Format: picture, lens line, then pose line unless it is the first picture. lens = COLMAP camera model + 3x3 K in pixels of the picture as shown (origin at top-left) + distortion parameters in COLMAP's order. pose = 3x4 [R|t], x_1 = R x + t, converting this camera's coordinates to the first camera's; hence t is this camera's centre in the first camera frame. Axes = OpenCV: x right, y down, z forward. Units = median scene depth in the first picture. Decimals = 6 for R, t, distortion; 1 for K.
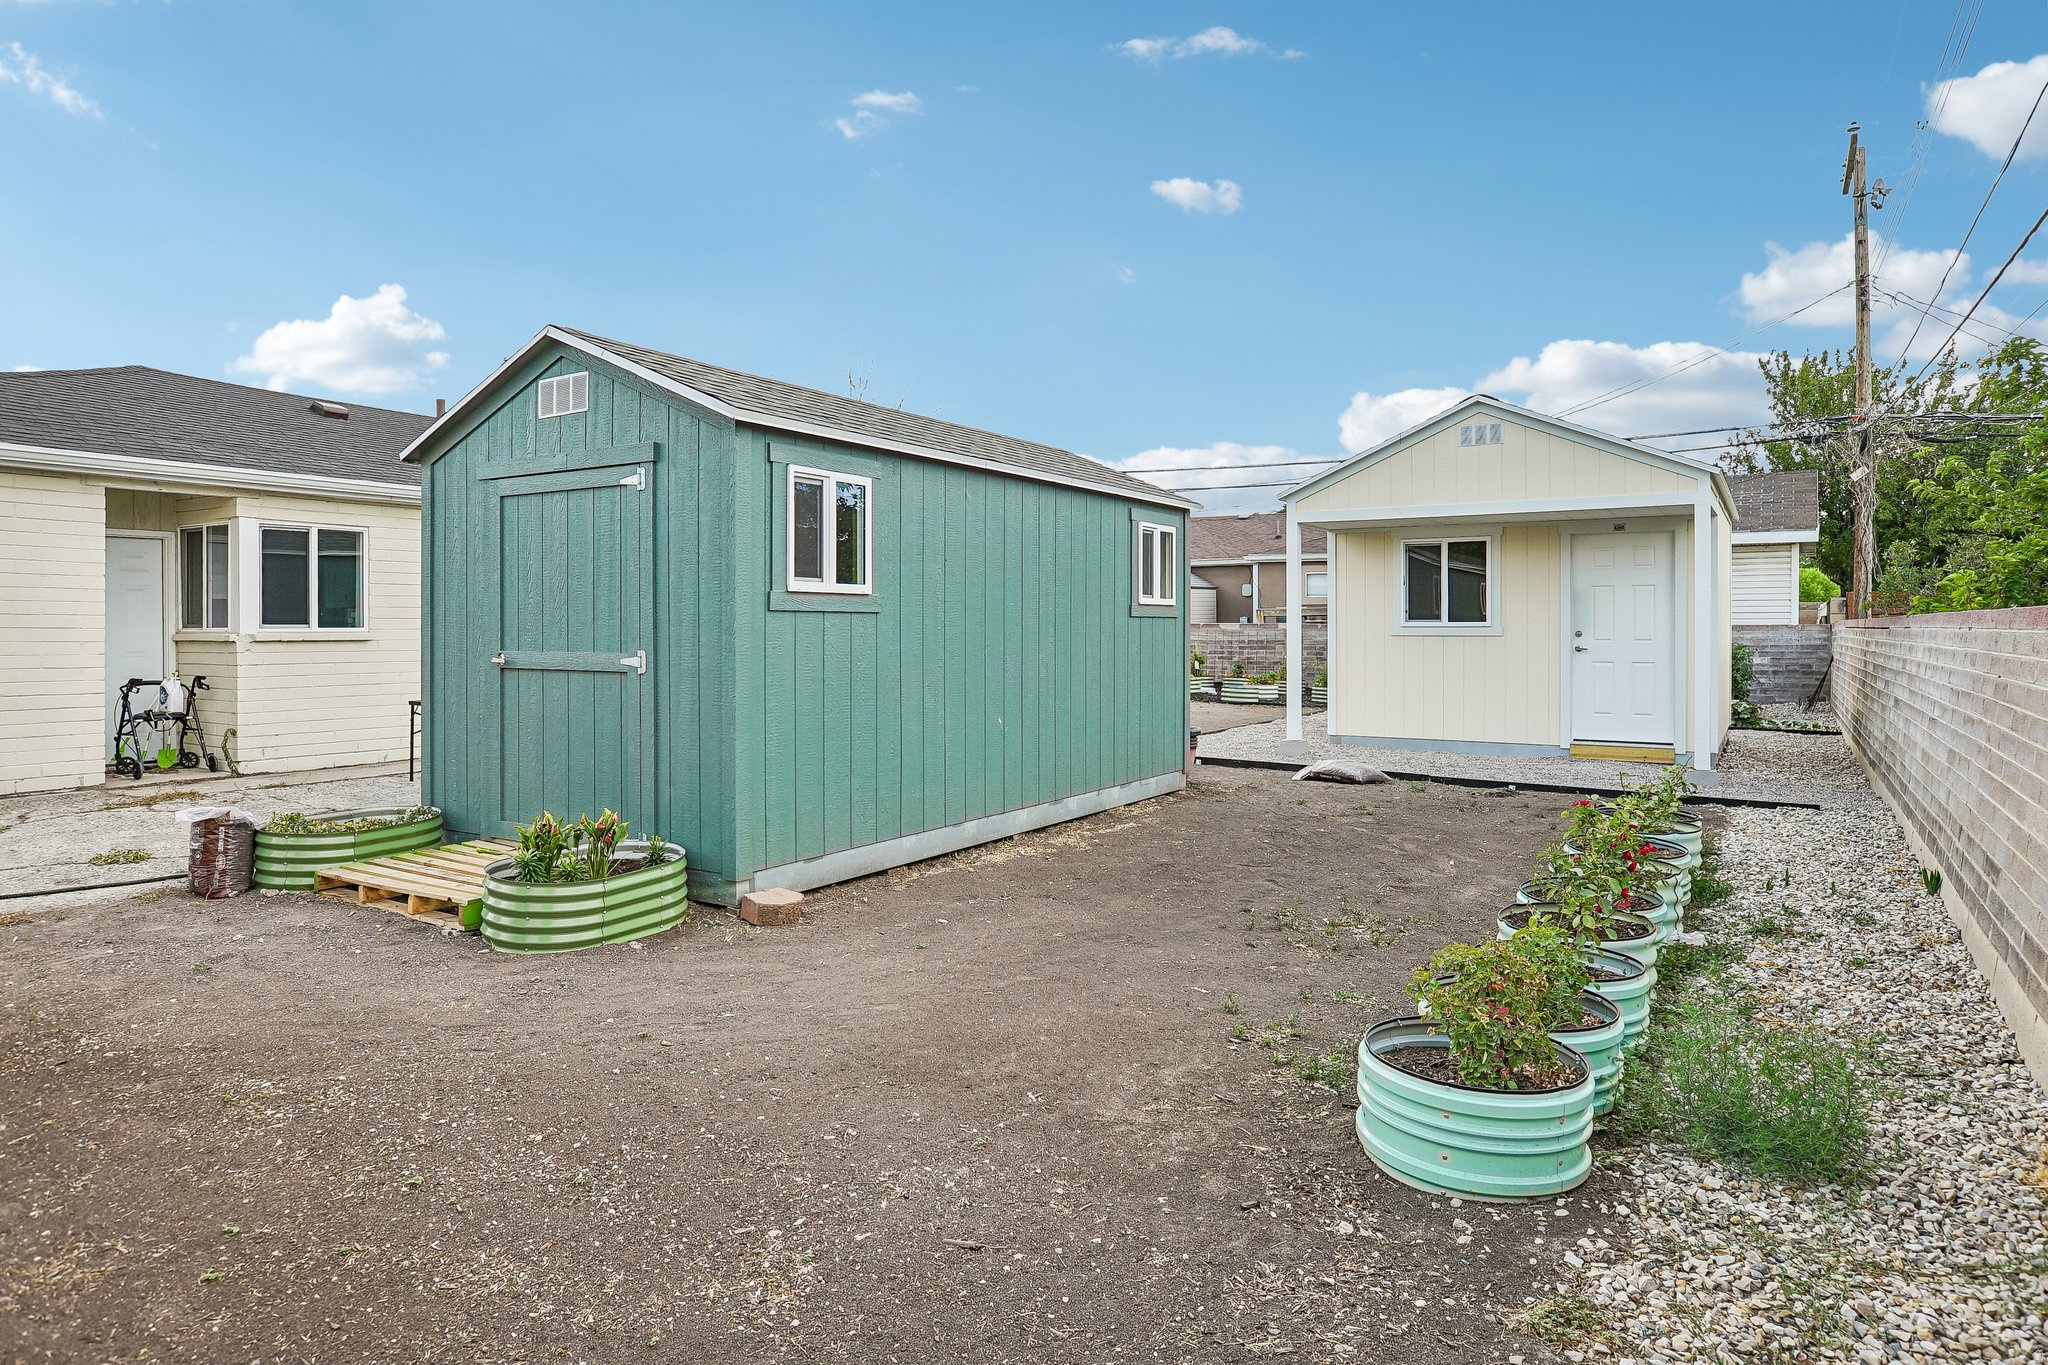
lens RADIAL K [[1203.6, 0, 1033.6], [0, 1203.6, 644.1], [0, 0, 1]] dist [-0.049577, 0.049147]
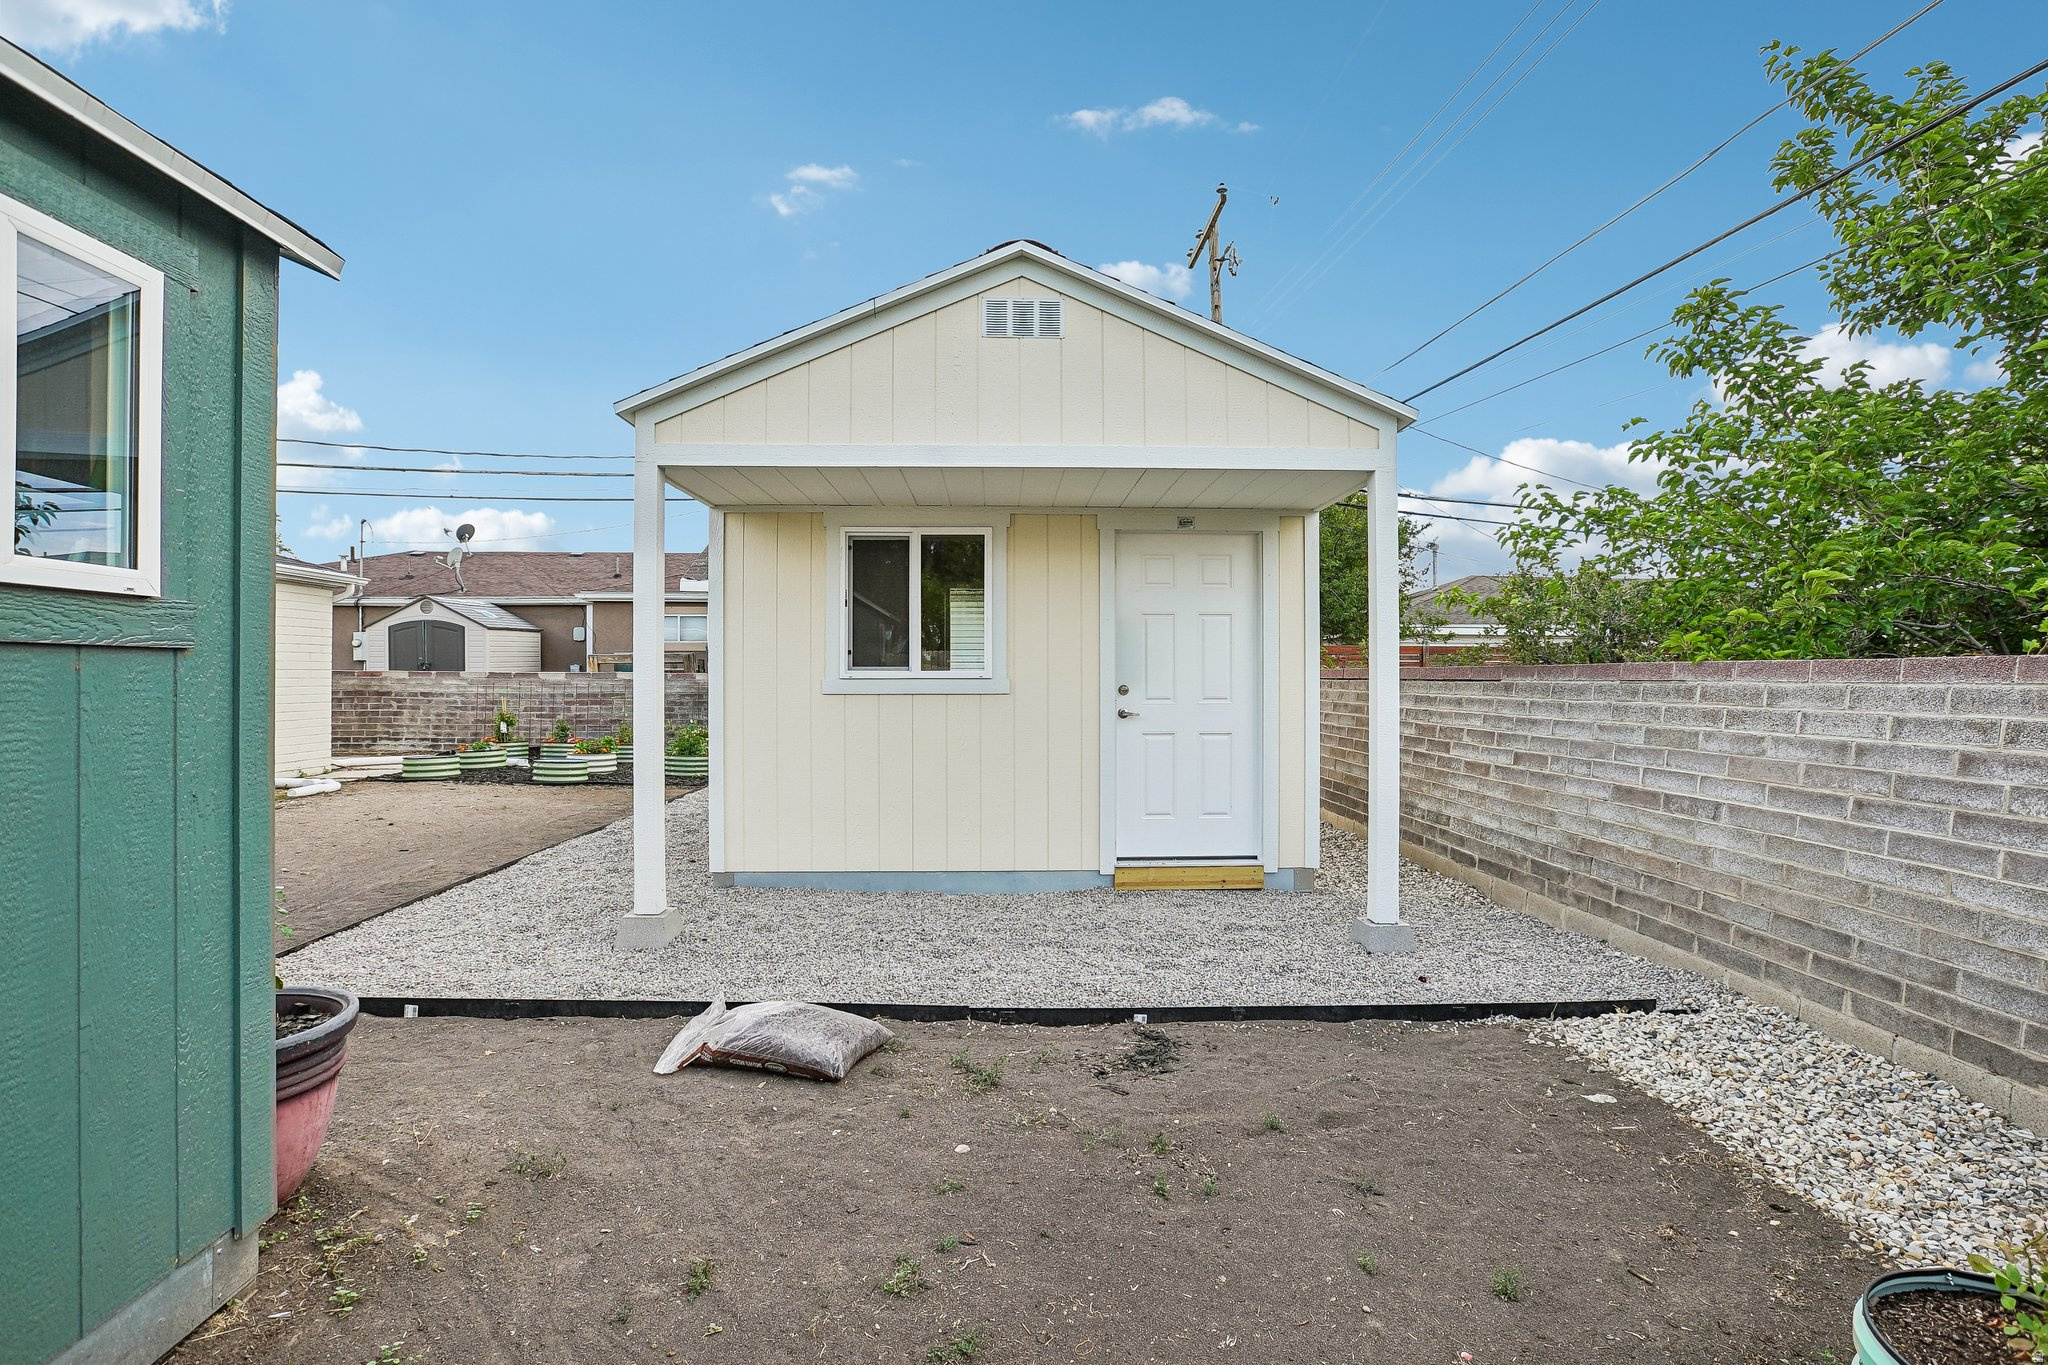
lens RADIAL K [[1011.0, 0, 1044.1], [0, 1011.0, 679.1], [0, 0, 1]] dist [-0.063231, 0.037953]
pose [[0.823071, 0.002097, 0.567935, 0.111479], [0.004592, 0.999936, -0.010346, -0.008647], [-0.567921, 0.011124, 0.823008, 0.544914]]
